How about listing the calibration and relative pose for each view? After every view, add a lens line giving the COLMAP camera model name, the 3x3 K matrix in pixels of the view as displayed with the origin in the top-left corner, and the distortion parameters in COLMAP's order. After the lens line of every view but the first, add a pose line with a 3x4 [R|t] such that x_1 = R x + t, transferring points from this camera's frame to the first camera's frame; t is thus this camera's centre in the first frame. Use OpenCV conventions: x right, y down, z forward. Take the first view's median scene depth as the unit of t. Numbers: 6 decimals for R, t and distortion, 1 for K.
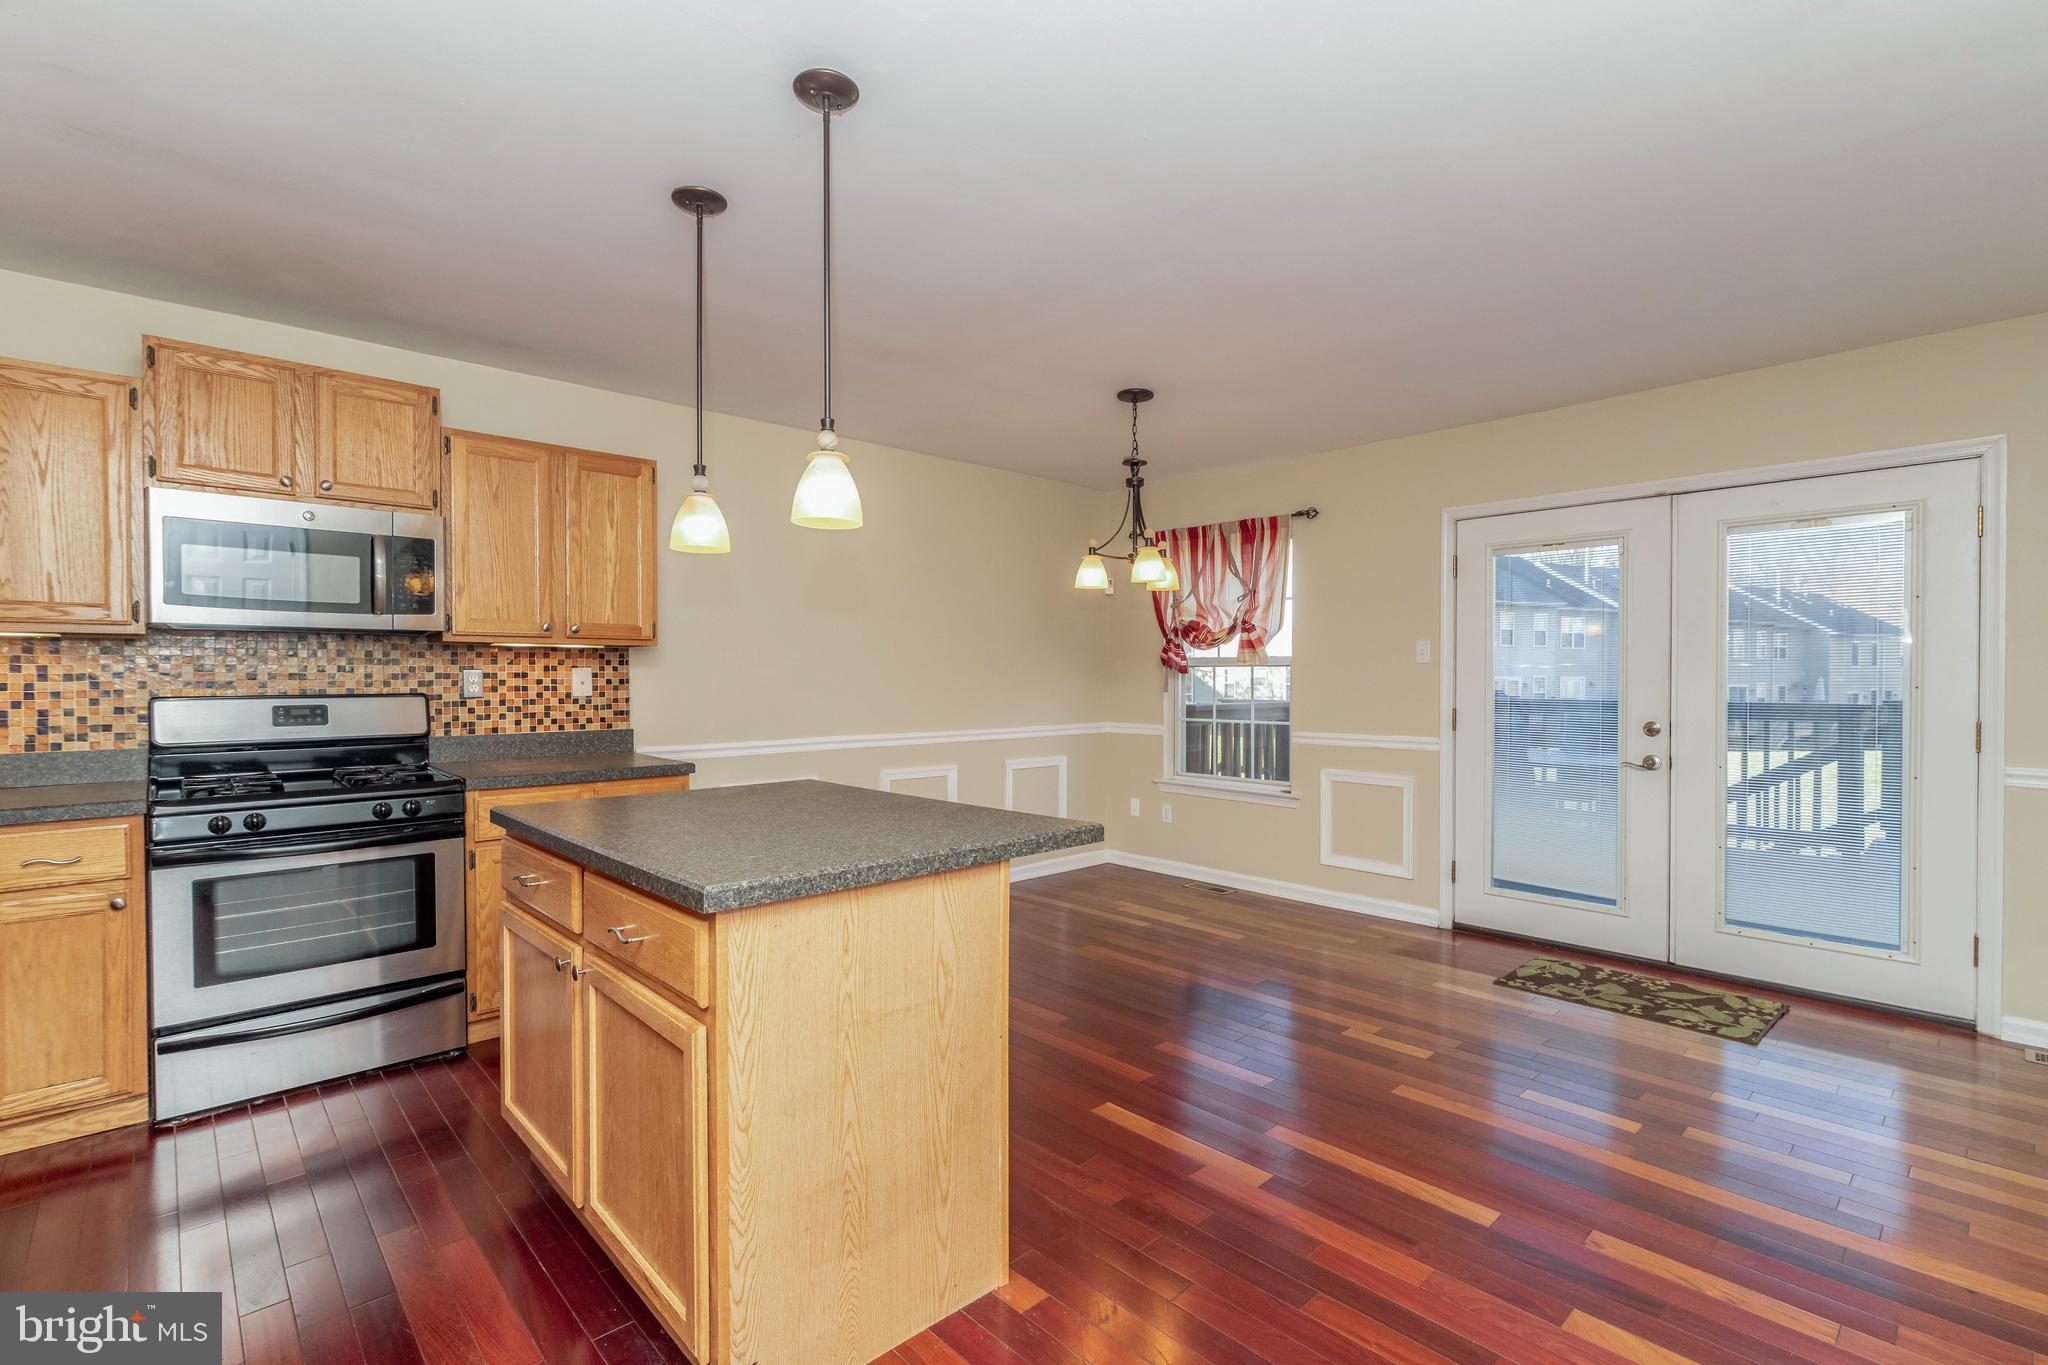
lens RADIAL K [[933.9, 0, 1018.8], [0, 933.9, 689.1], [0, 0, 1]] dist [-0.000949, 0.000323]
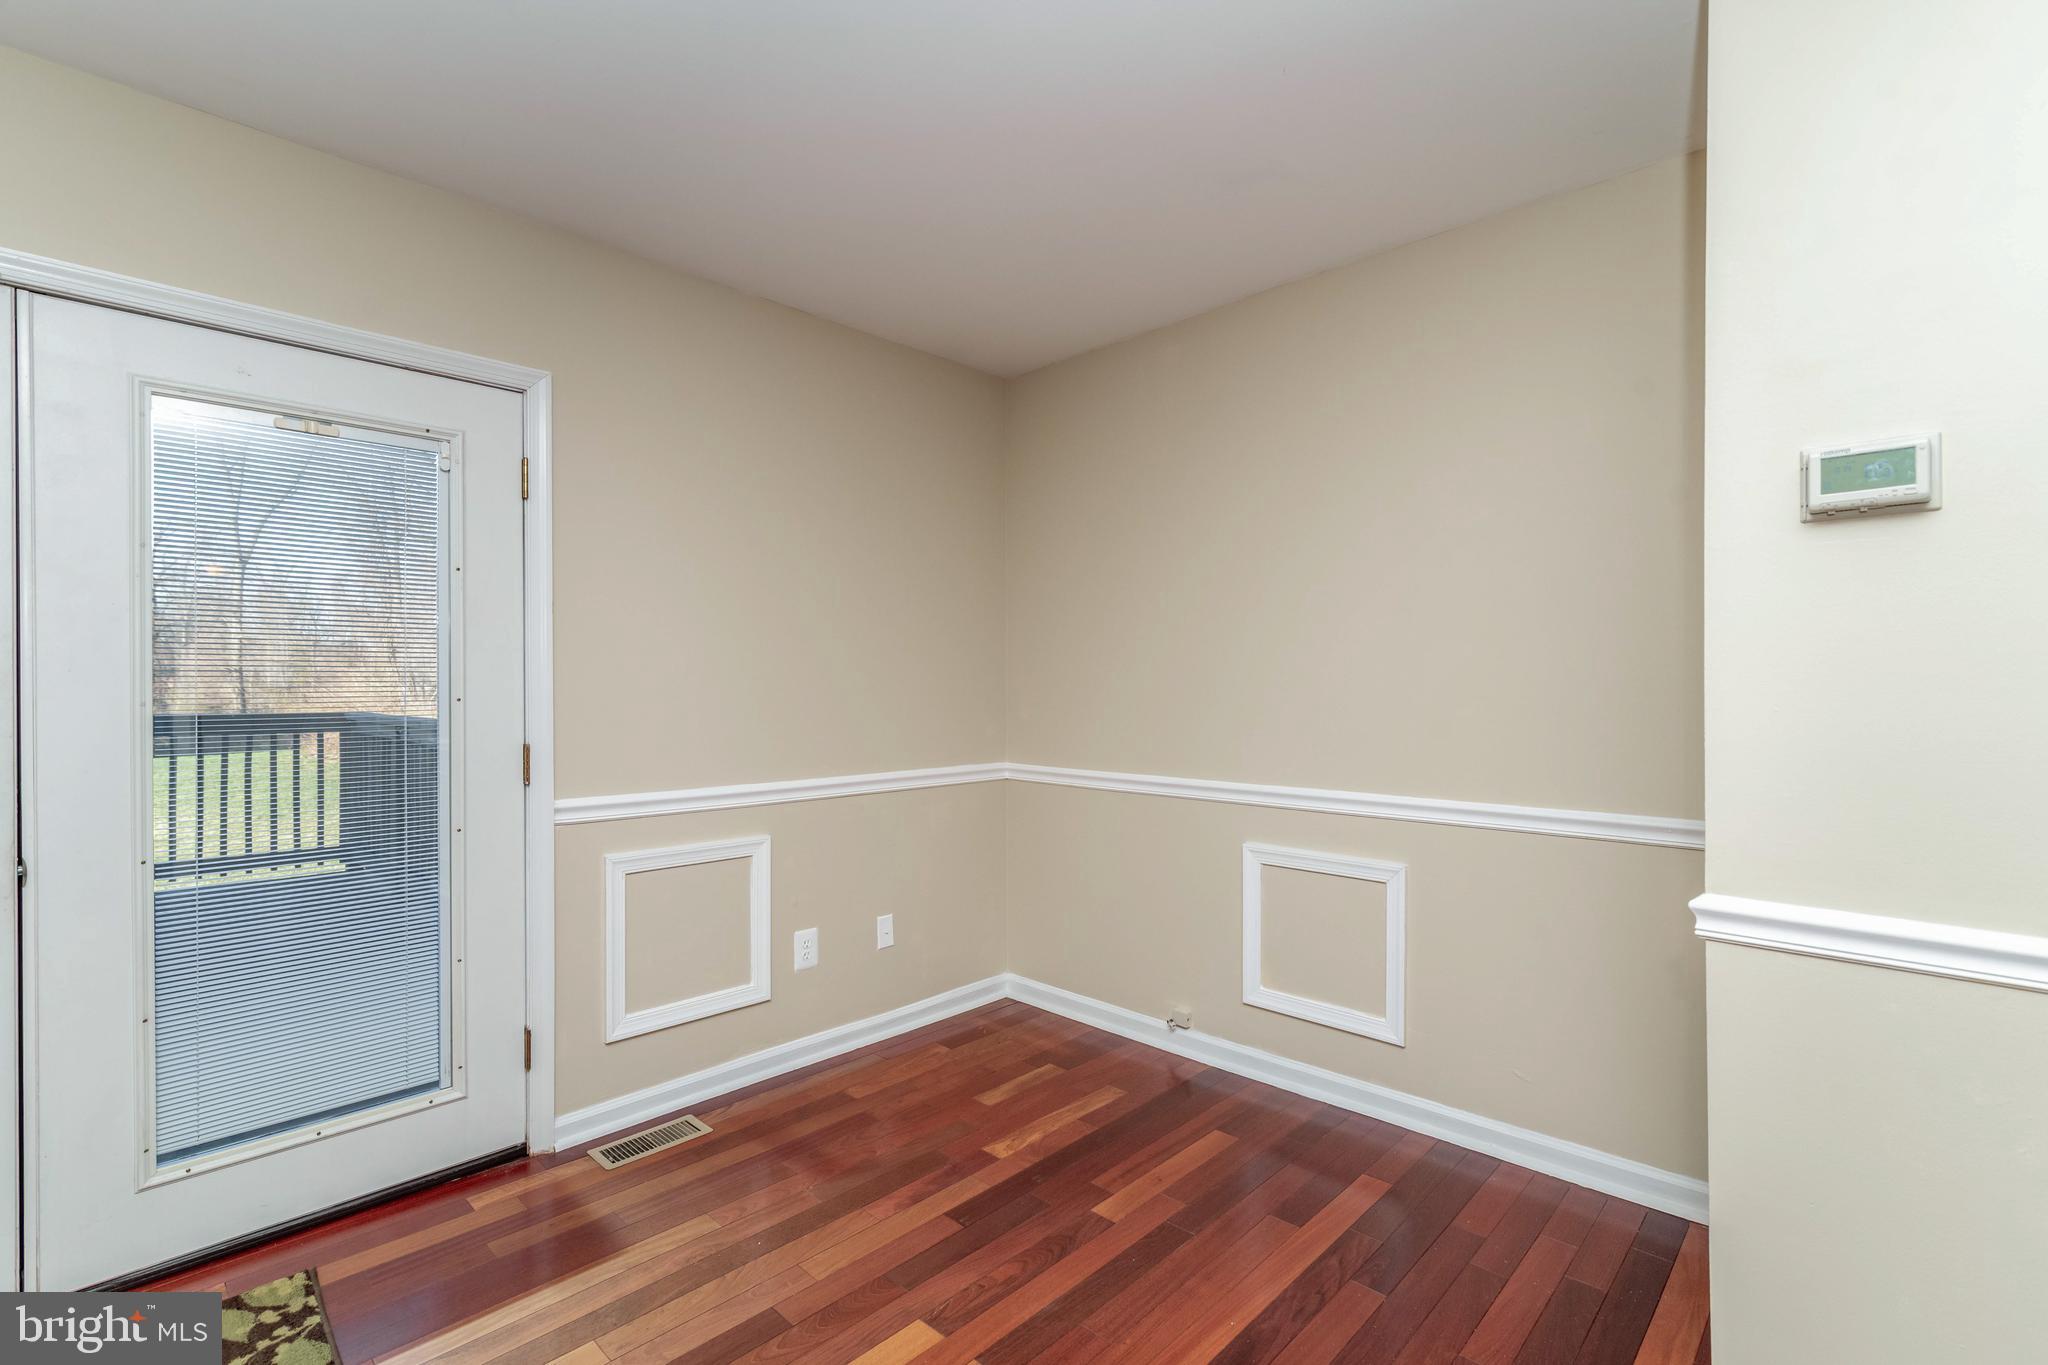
lens RADIAL K [[933.2, 0, 1025.8], [0, 933.2, 679.5], [0, 0, 1]] dist [-0.000127, 0.000298]
pose [[-0.056179, 0.003590, 0.998414, 0.217858], [0.013047, 0.999911, -0.002861, -0.007481], [-0.998335, 0.012866, -0.056220, 0.548507]]
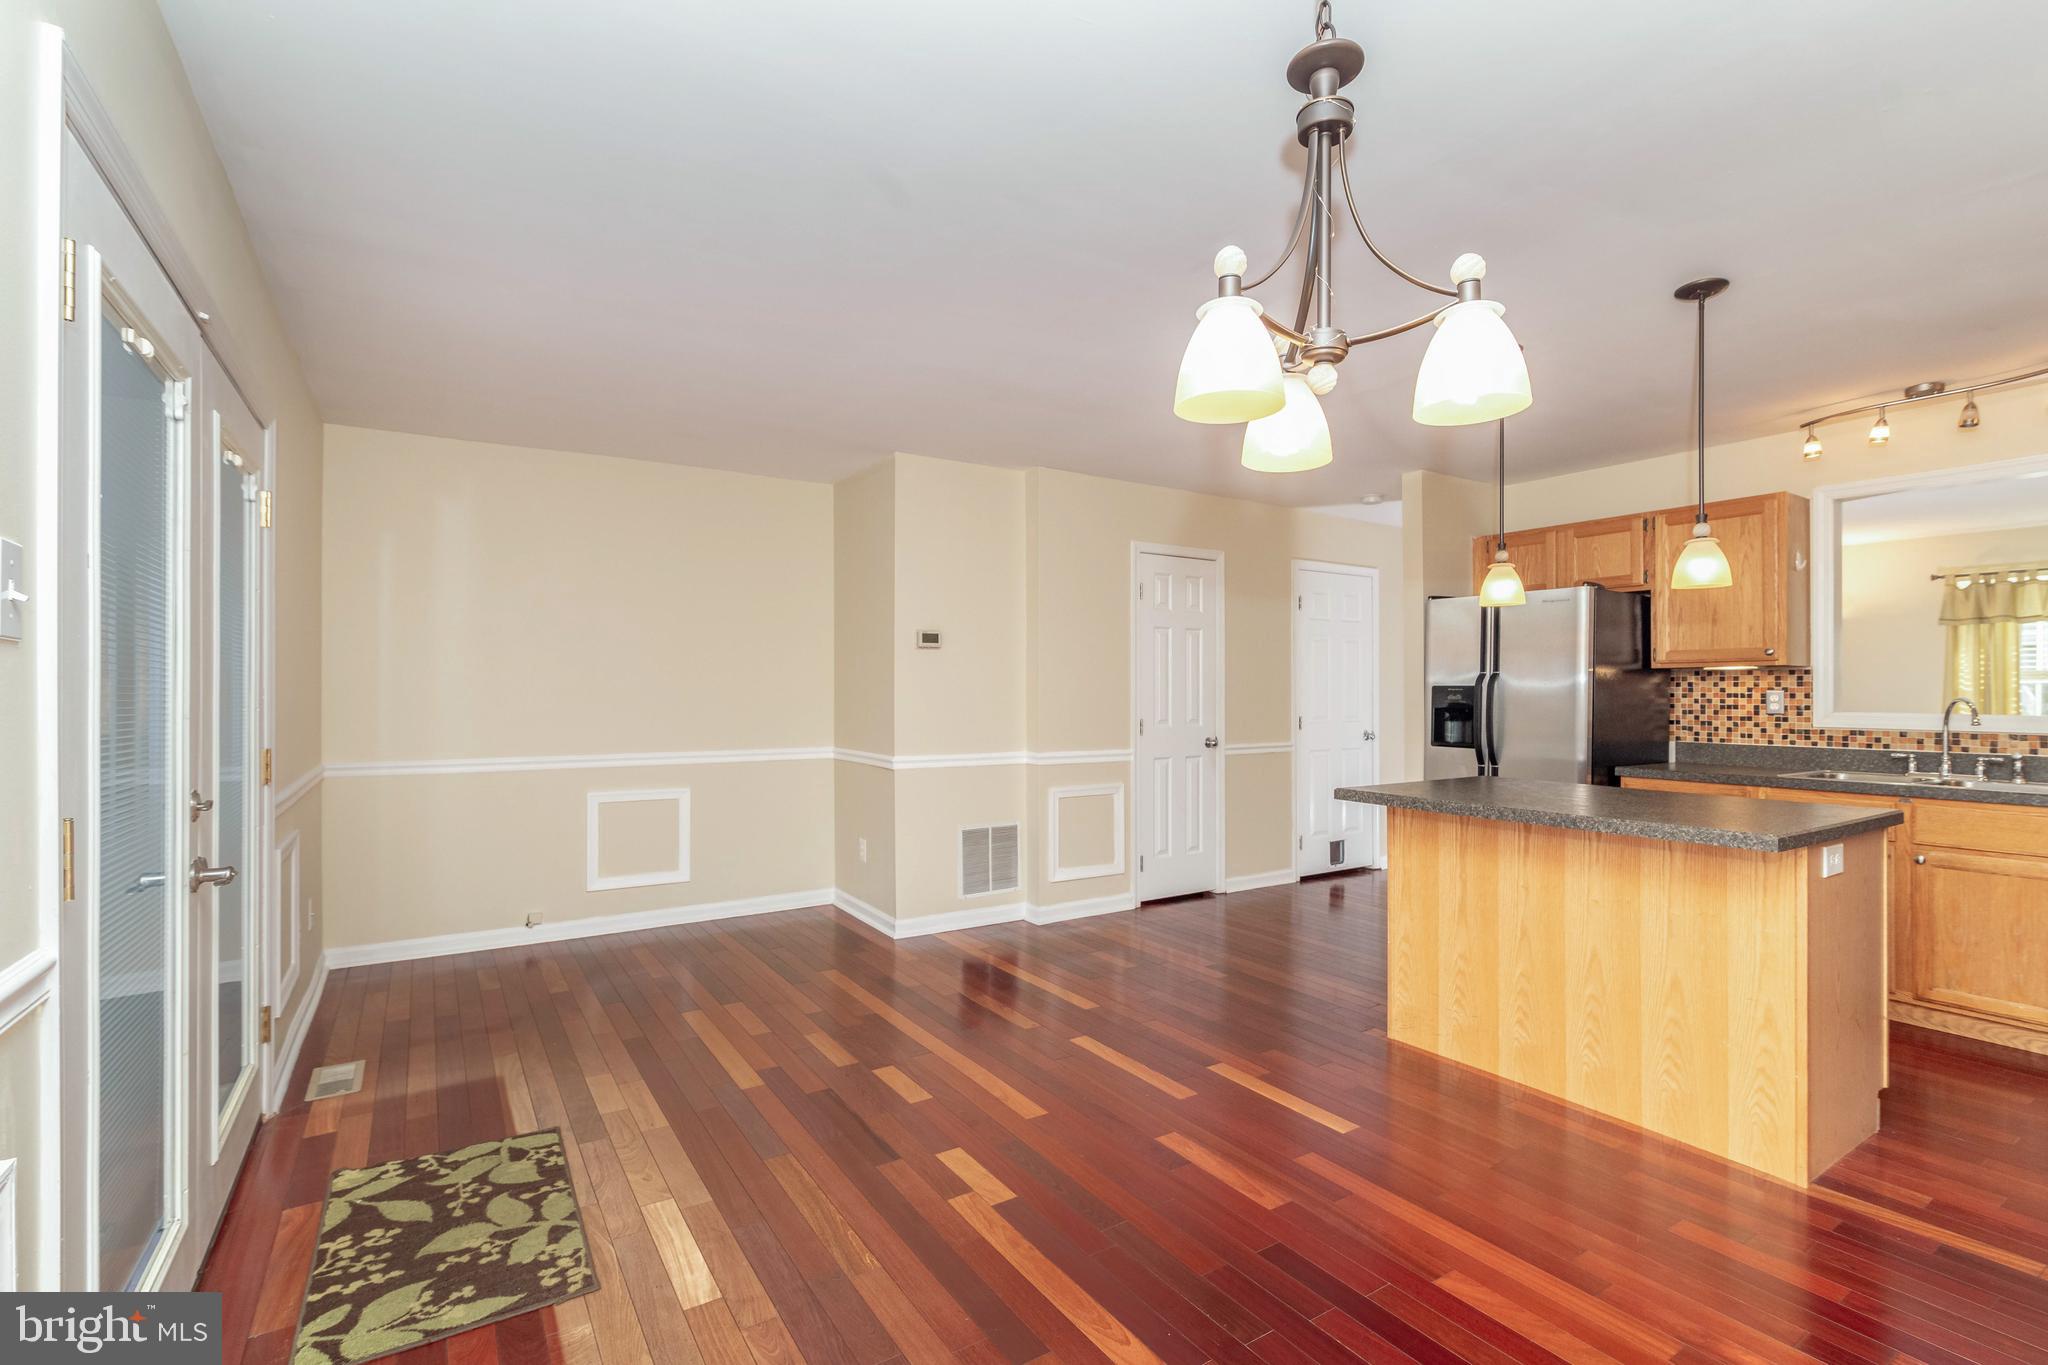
lens RADIAL K [[902.9, 0, 1038.9], [0, 902.9, 687.8], [0, 0, 1]] dist [-0.000526, 0.000714]
pose [[-0.986056, 0.000492, 0.166412, 0.183321], [0.001873, 0.999965, 0.008144, -0.021596], [-0.166402, 0.008342, -0.986023, 1.439354]]
